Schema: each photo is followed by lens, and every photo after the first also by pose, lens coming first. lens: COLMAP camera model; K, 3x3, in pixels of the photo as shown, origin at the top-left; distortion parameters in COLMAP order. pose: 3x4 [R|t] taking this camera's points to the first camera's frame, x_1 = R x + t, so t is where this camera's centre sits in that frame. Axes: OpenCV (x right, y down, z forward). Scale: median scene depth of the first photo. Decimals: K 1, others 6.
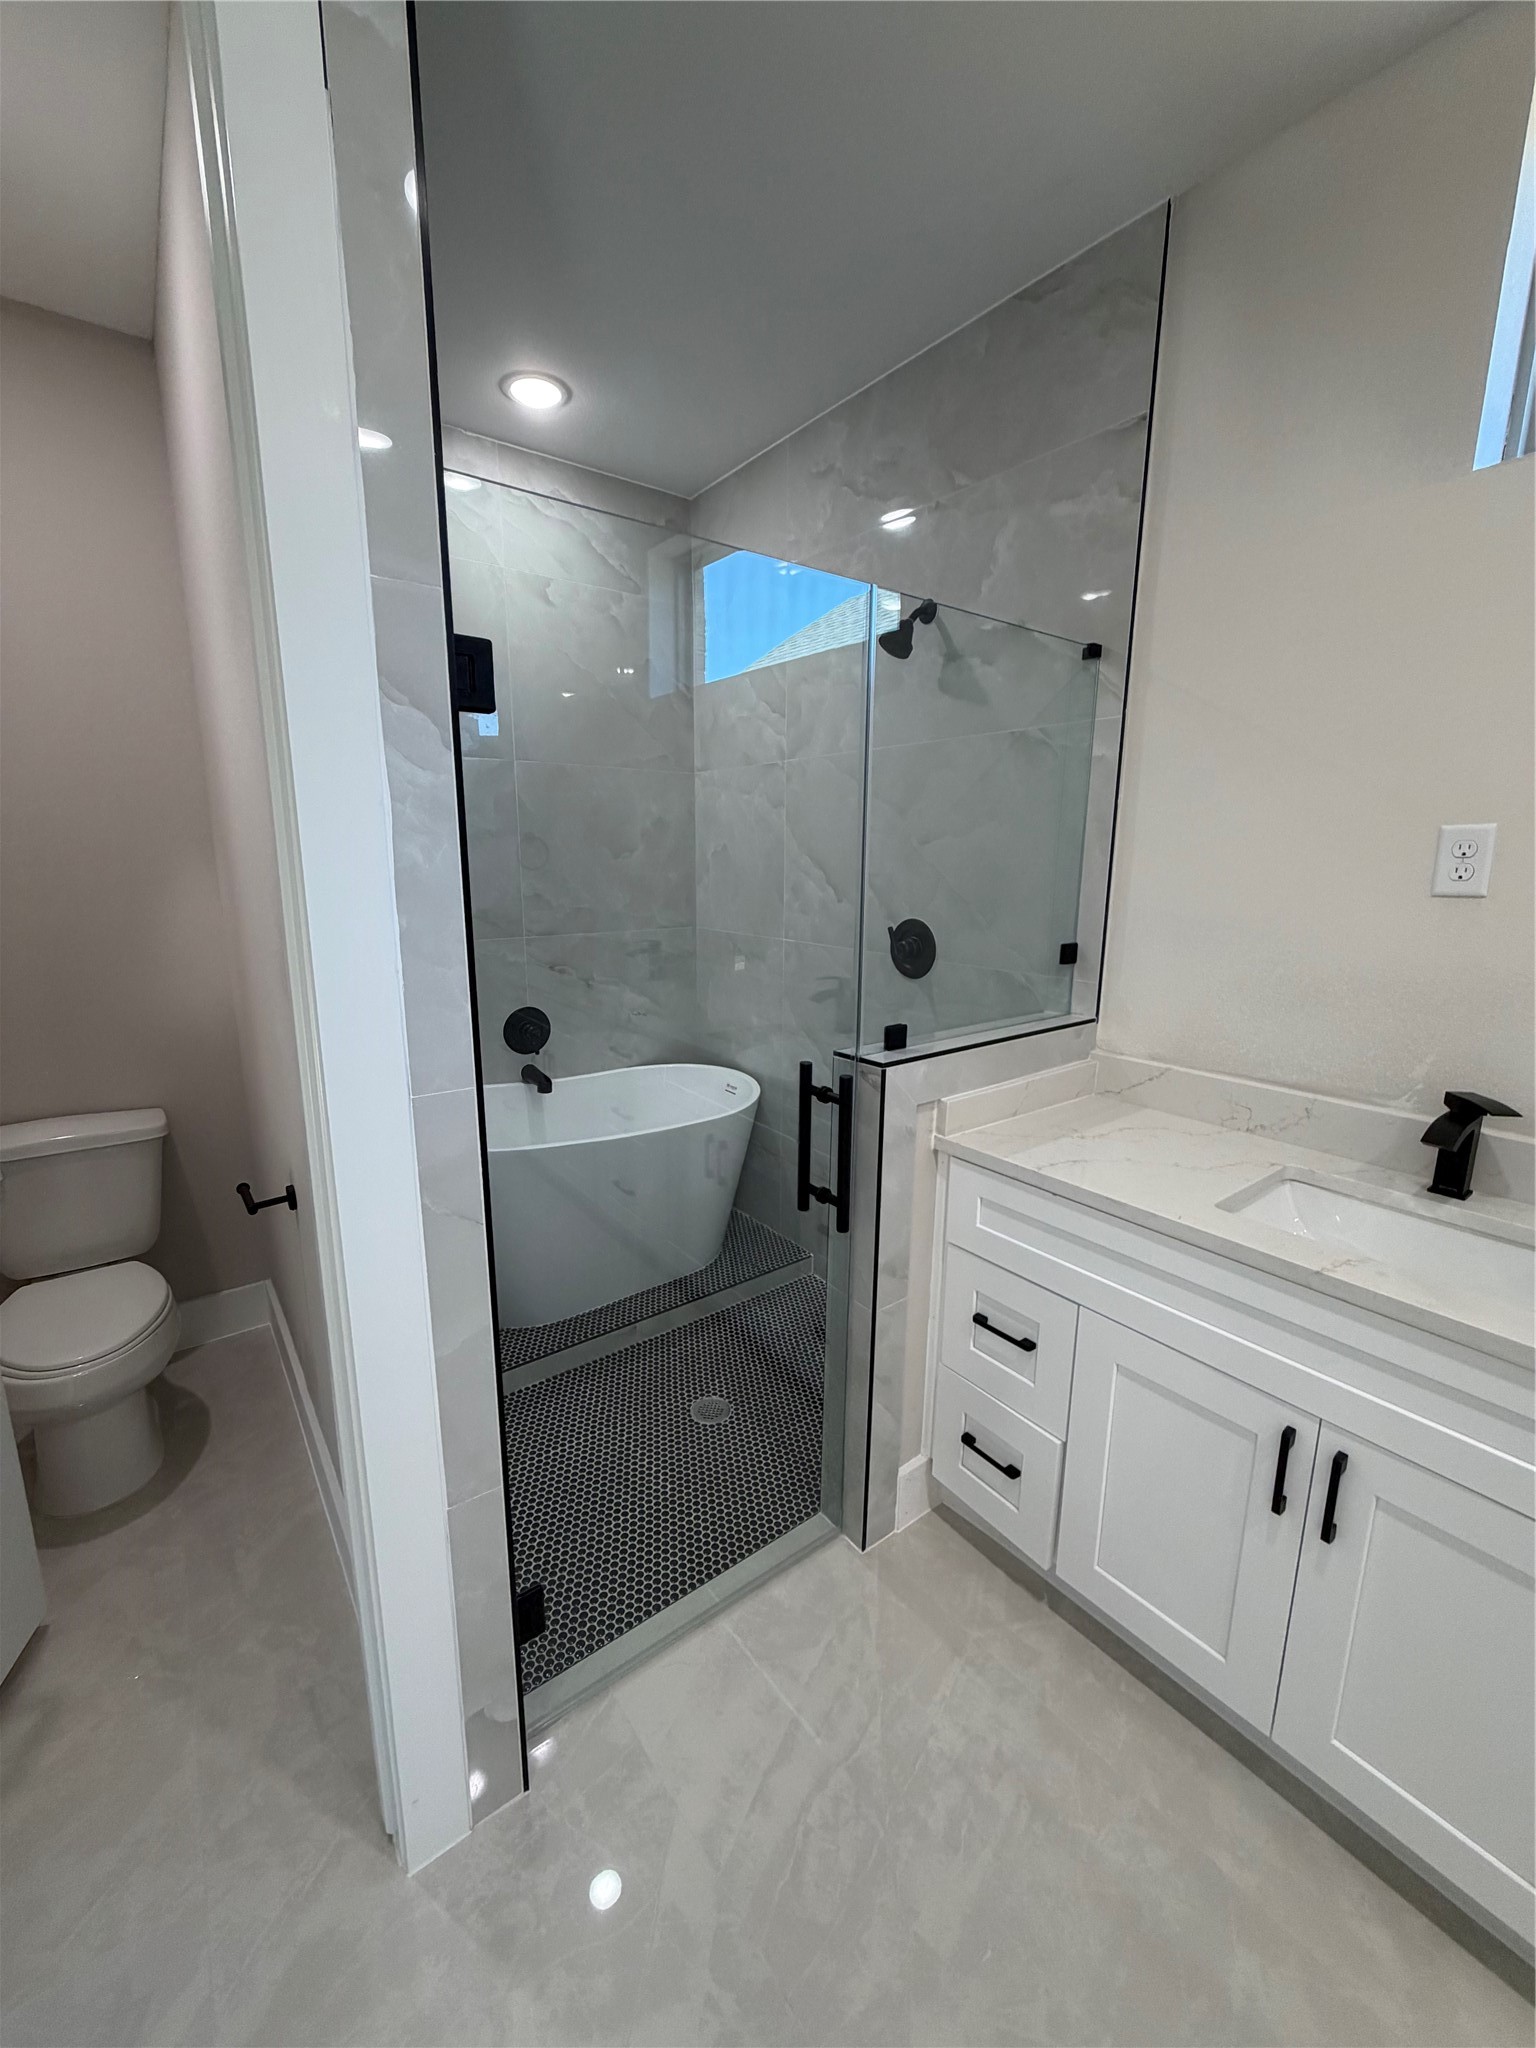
lens RADIAL K [[814.5, 0, 765.1], [0, 814.5, 1018.7], [0, 0, 1]] dist [-0.000597, 0.000293]
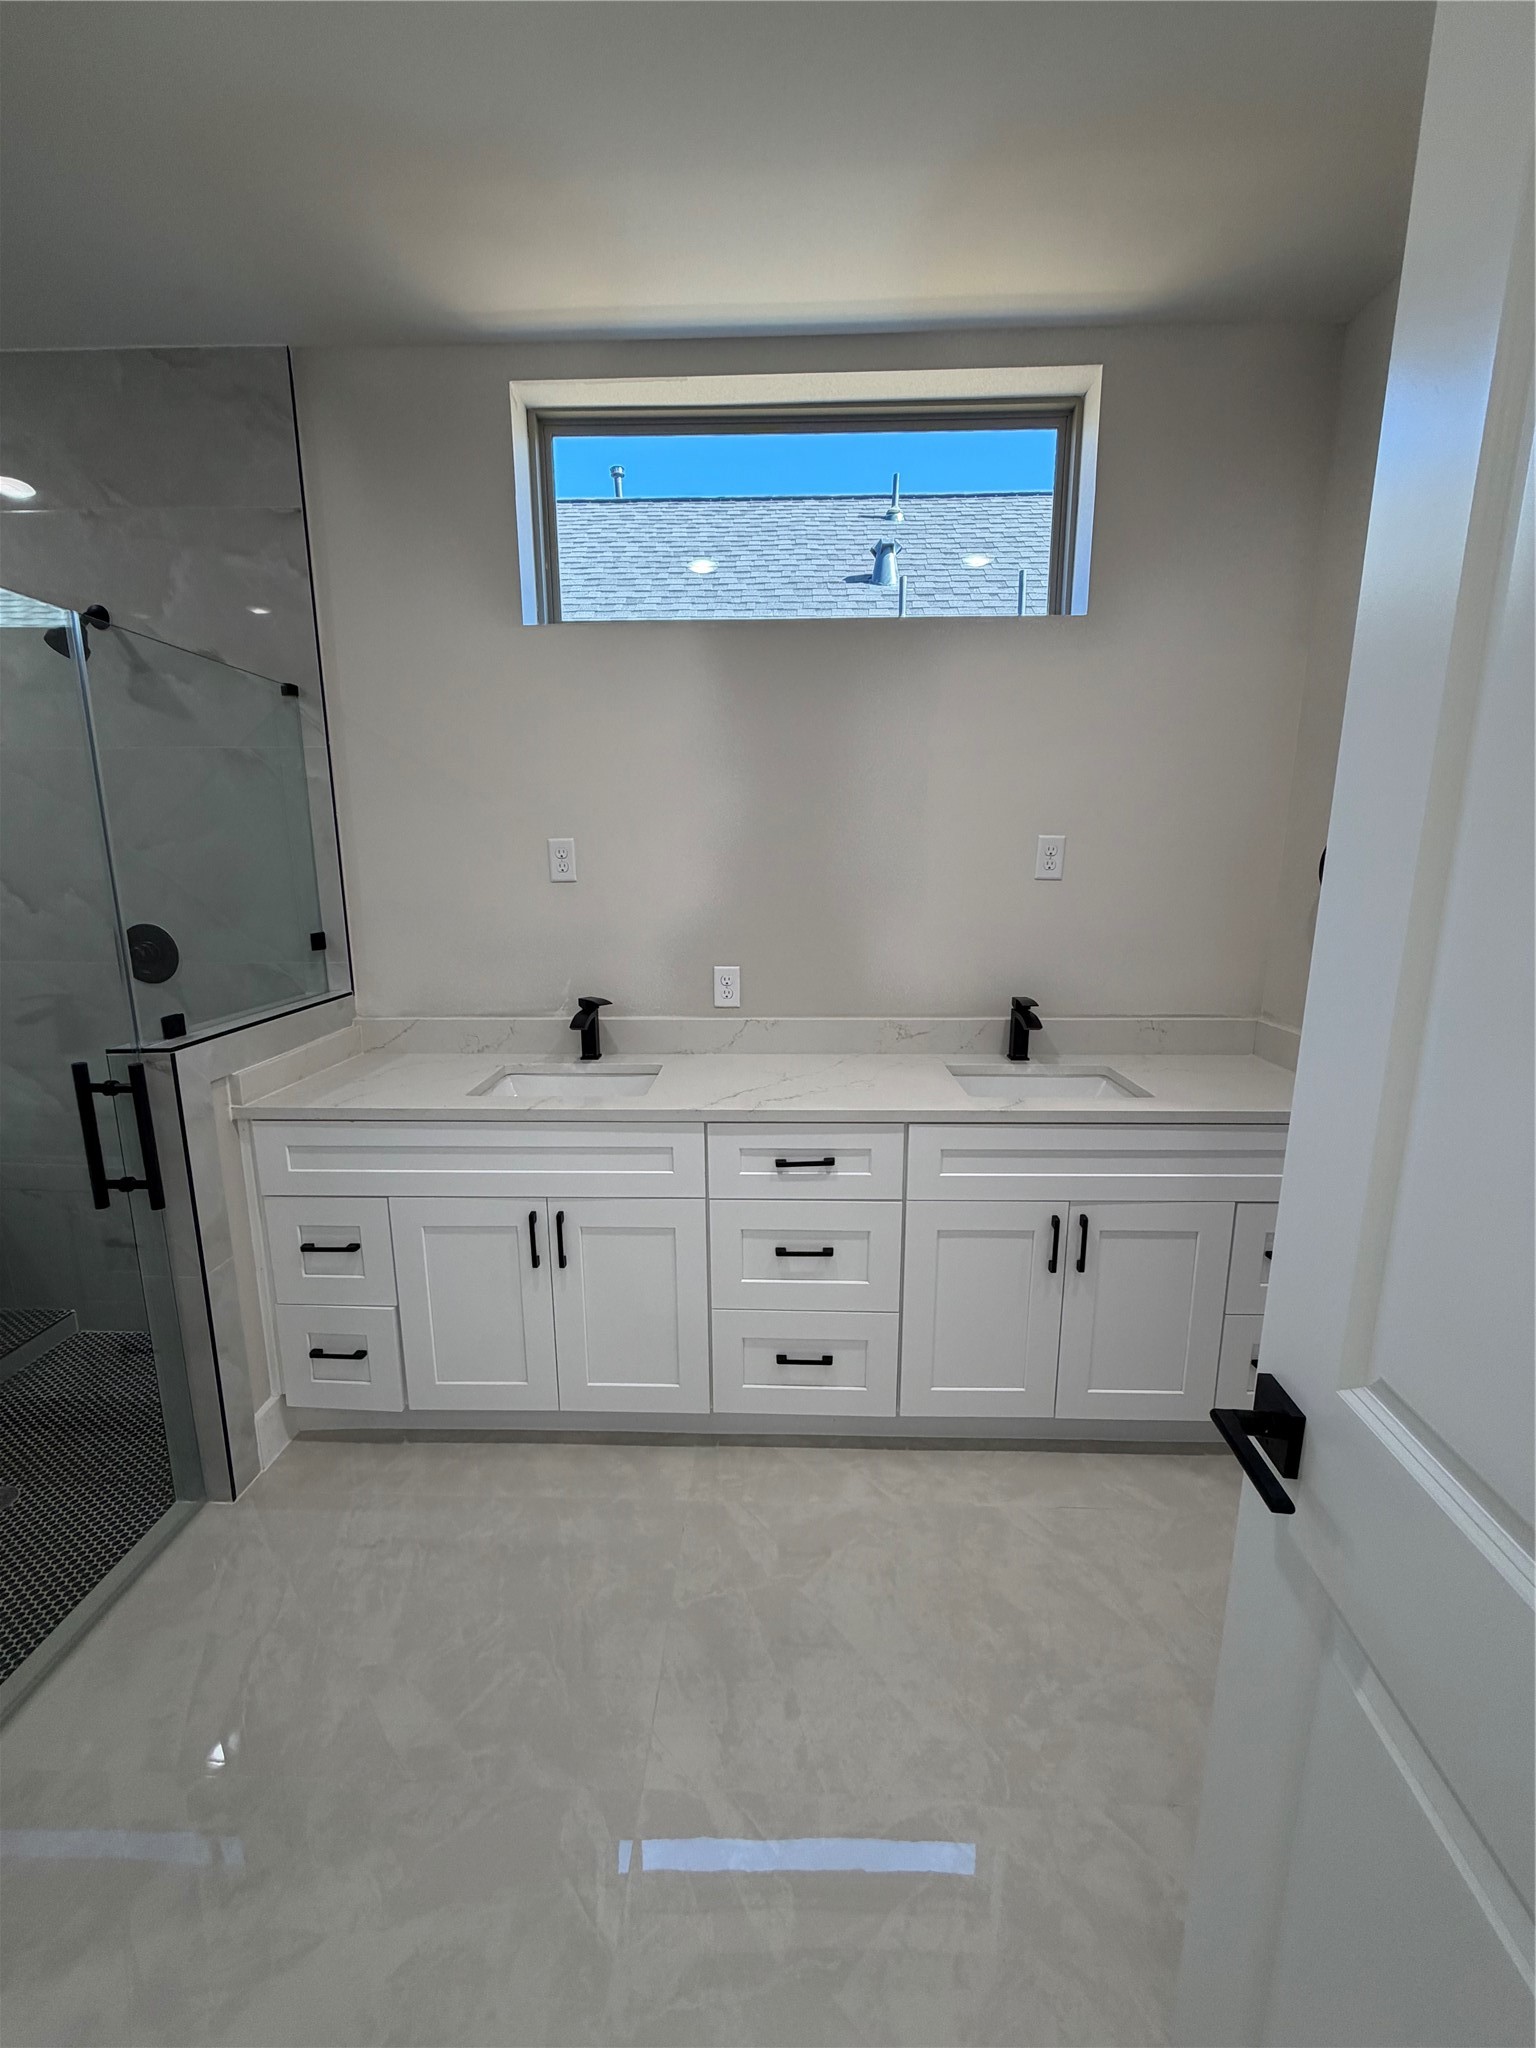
lens RADIAL K [[814.5, 0, 766.9], [0, 814.5, 1018.3], [0, 0, 1]] dist [-0.000597, 0.000293]
pose [[0.624555, -0.158598, 0.764708, -0.168119], [0.161093, 0.984268, 0.072565, 0.057931], [-0.764186, 0.077868, 0.640278, -0.294187]]
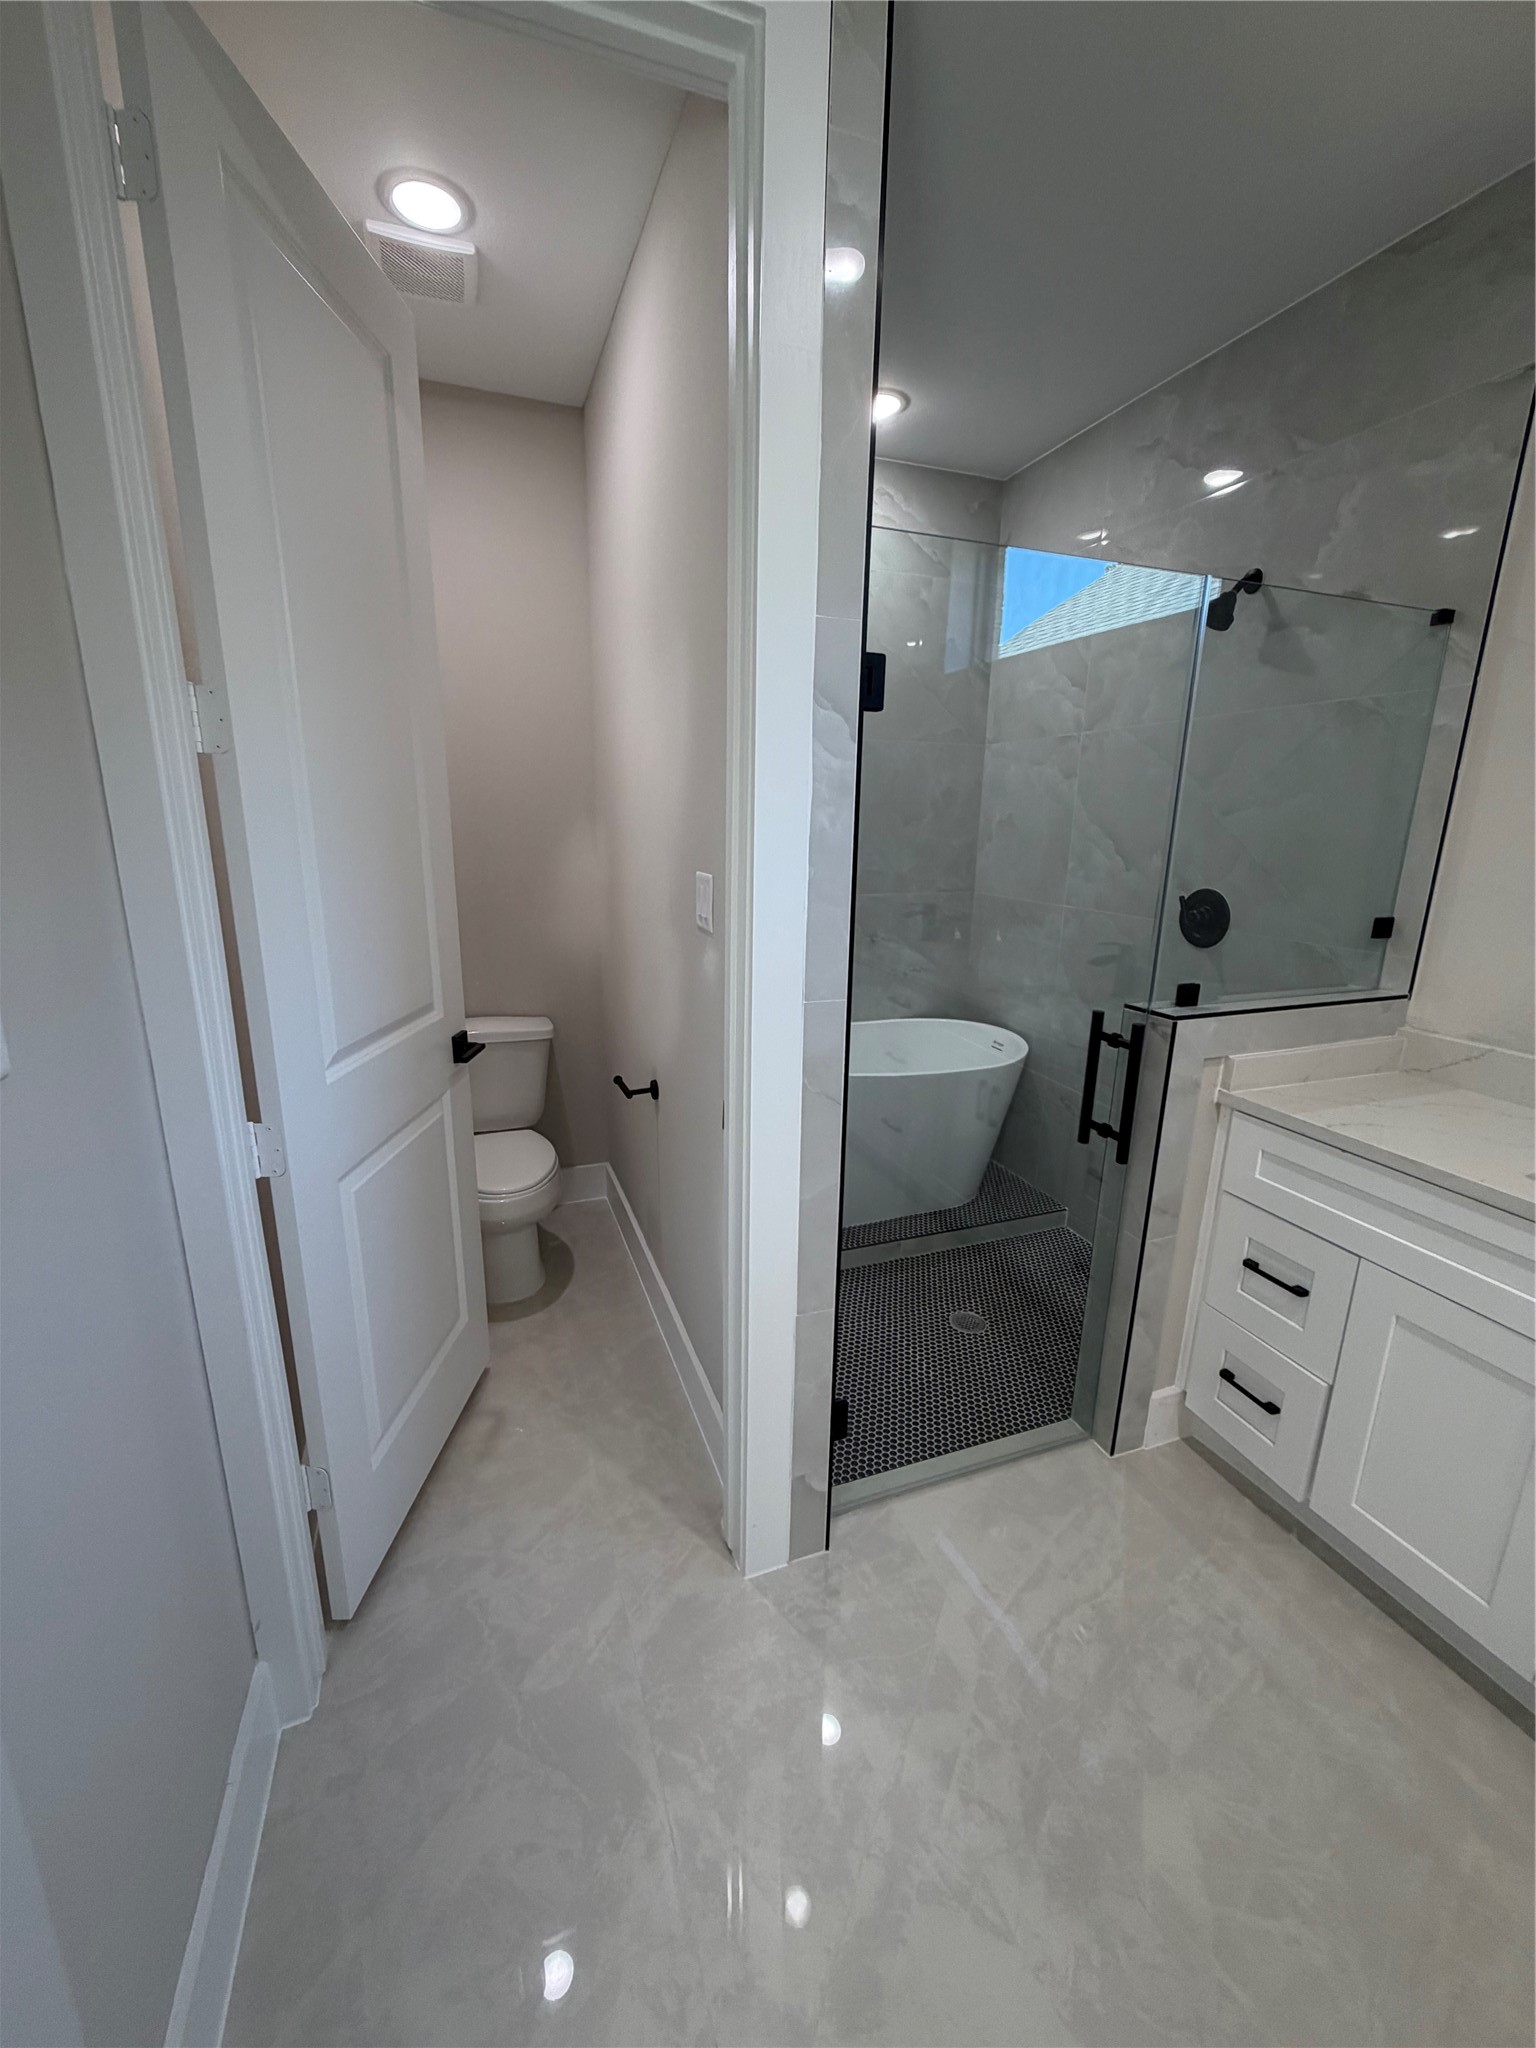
lens RADIAL K [[814.5, 0, 763.6], [0, 814.5, 1019.1], [0, 0, 1]] dist [-0.000597, 0.000293]
pose [[0.956716, 0.077275, -0.280575, -0.069764], [-0.066331, 0.996627, 0.048311, 0.037760], [0.283362, -0.027609, 0.958615, -0.189306]]
